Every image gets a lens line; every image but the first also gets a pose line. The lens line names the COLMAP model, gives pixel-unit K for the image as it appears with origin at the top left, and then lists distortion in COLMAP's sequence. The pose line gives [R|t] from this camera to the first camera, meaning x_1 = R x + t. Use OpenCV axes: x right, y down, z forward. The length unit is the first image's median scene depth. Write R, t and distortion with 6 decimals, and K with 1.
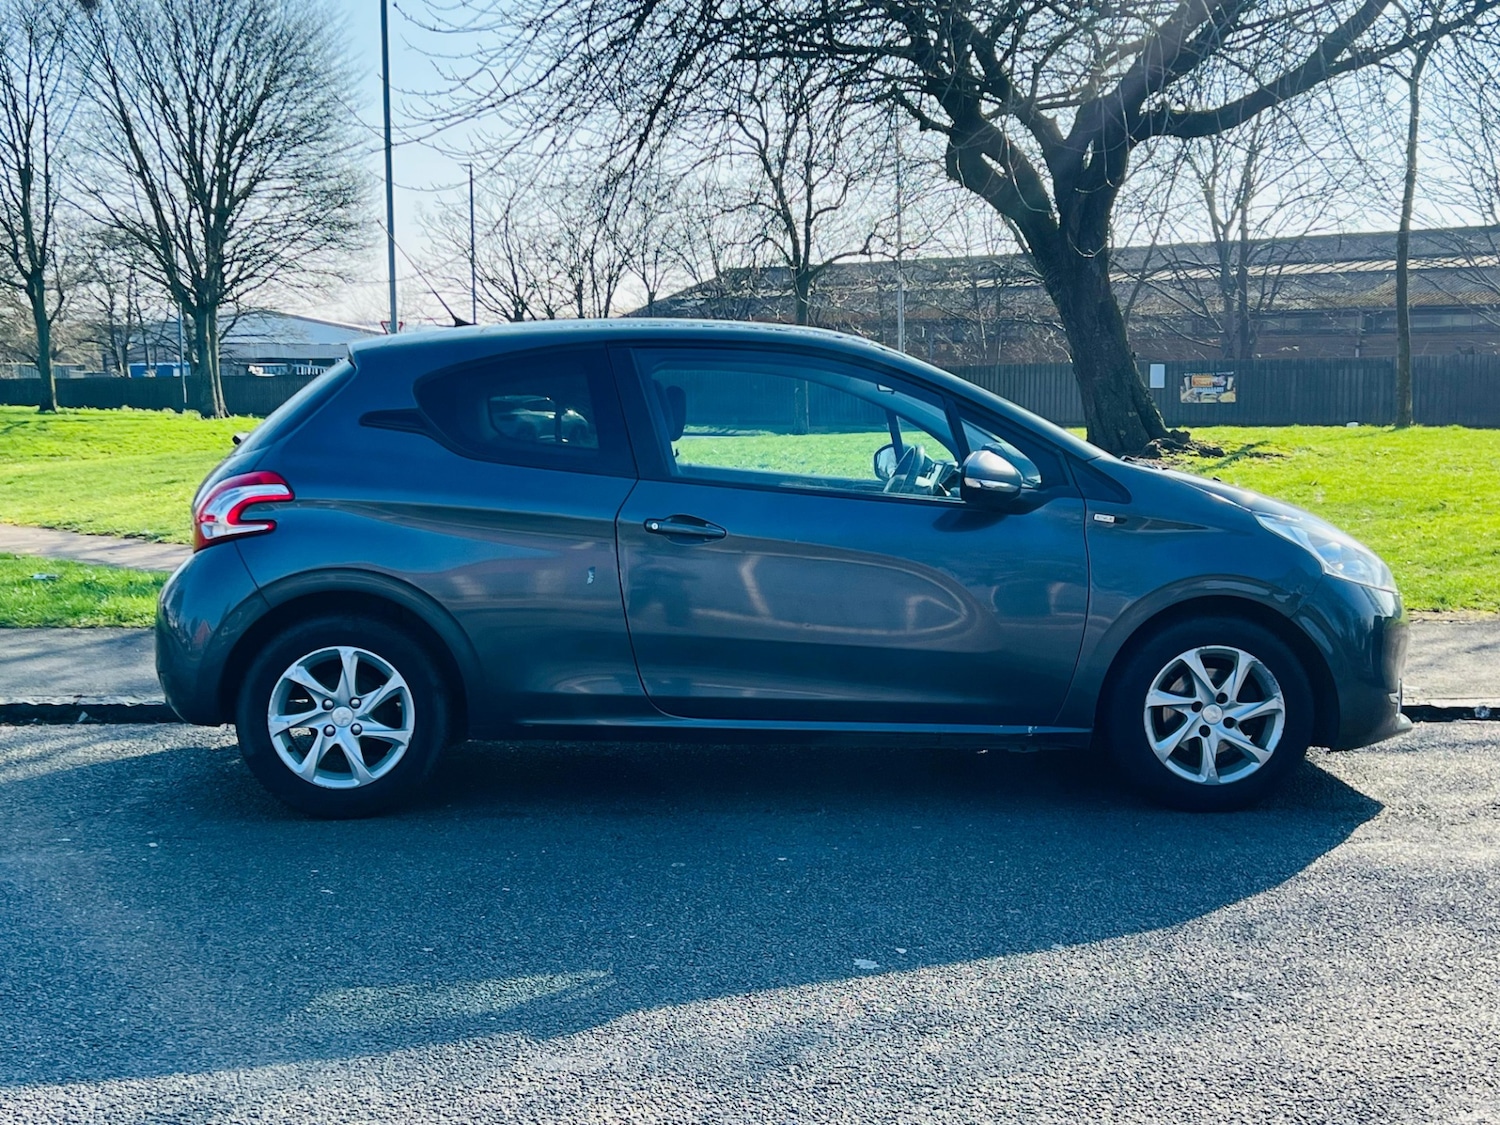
lens RADIAL K [[2199.0, 0, 729.4], [0, 2199.0, 564.3], [0, 0, 1]] dist [0.209346, -0.698722]
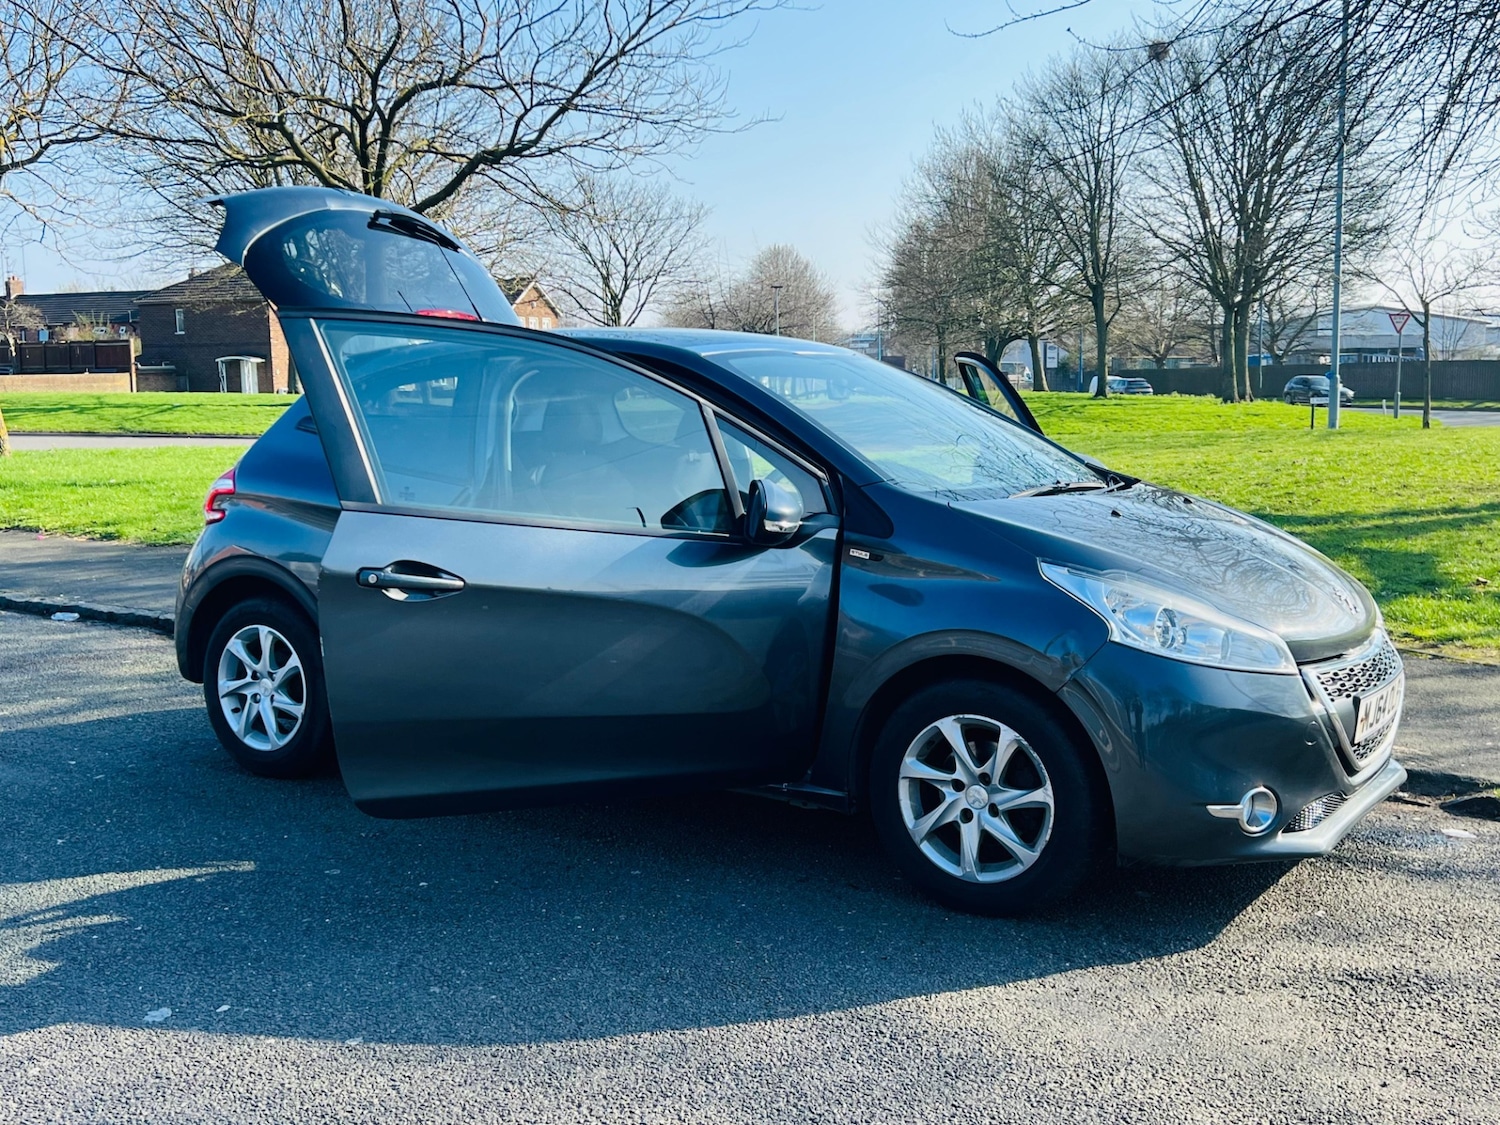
lens RADIAL K [[1766.7, 0, 745.2], [0, 1766.7, 550.7], [0, 0, 1]] dist [0.139257, -0.351411]
pose [[0.790867, 0.061849, -0.608855, 0.237632], [-0.048917, 0.998086, 0.037848, -0.019747], [0.610030, -0.000149, 0.792379, 0.181150]]
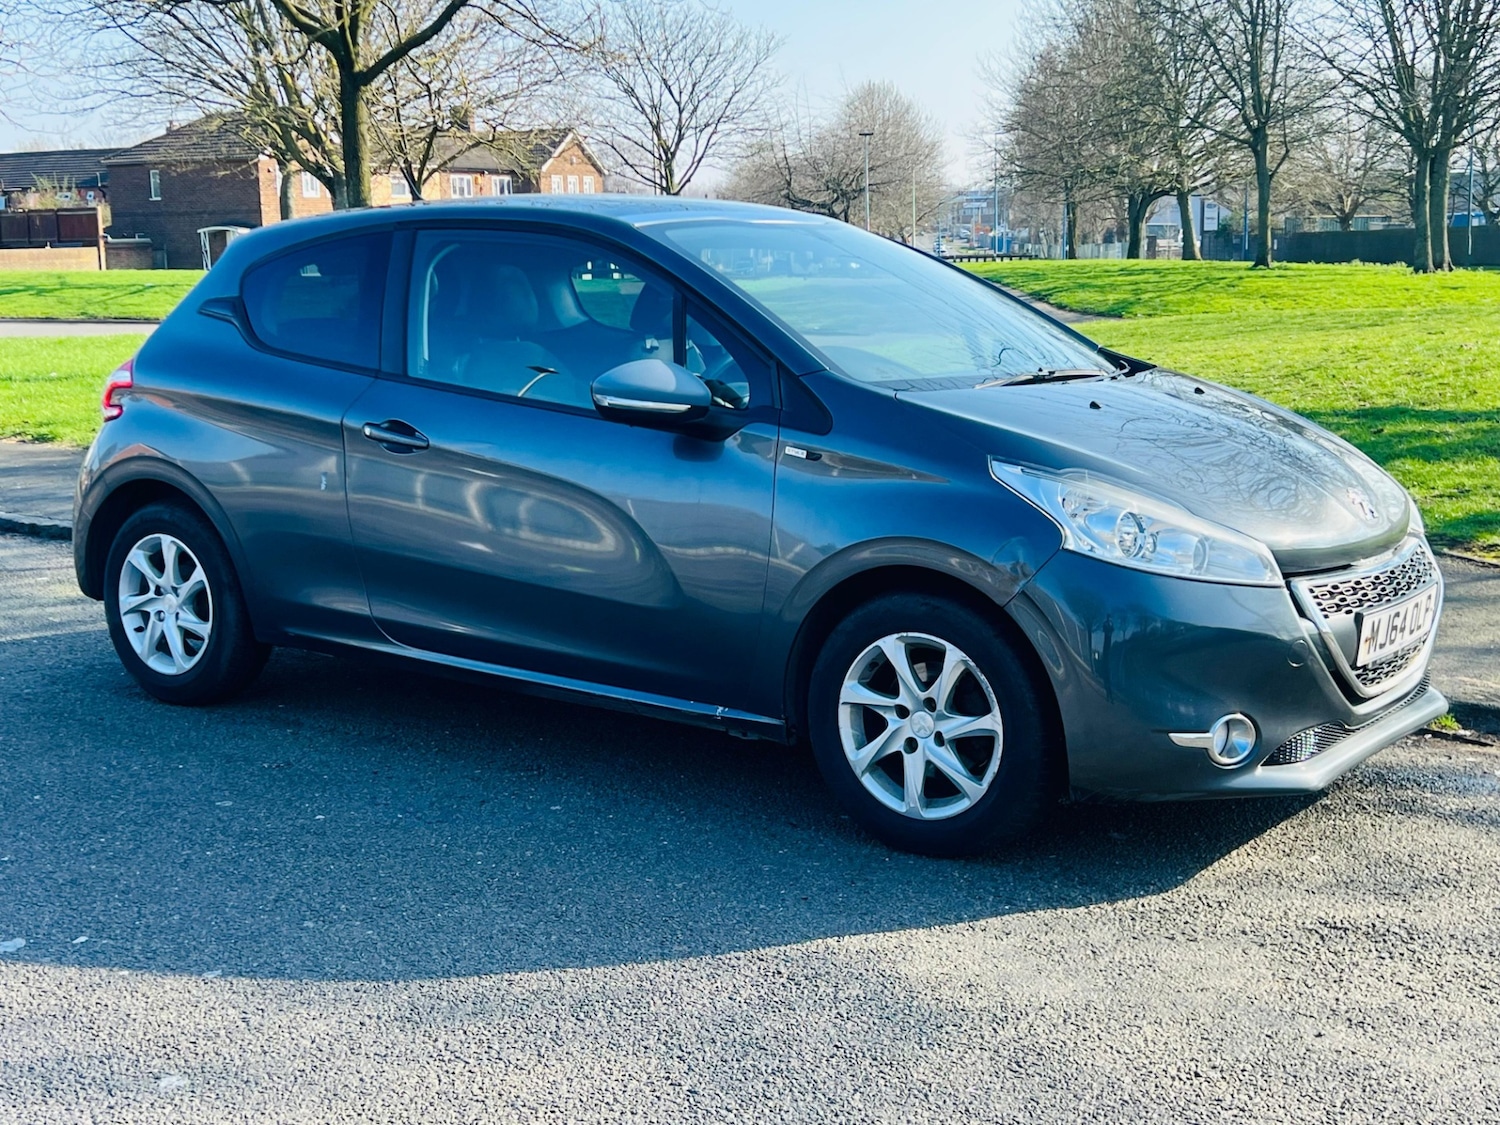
lens RADIAL K [[2152.9, 0, 700.9], [0, 2152.9, 567.2], [0, 0, 1]] dist [0.207206, -0.716420]
pose [[0.745069, 0.093861, -0.660350, 0.274811], [-0.045246, 0.994881, 0.090360, -0.020190], [0.665451, -0.037446, 0.745502, 0.179044]]
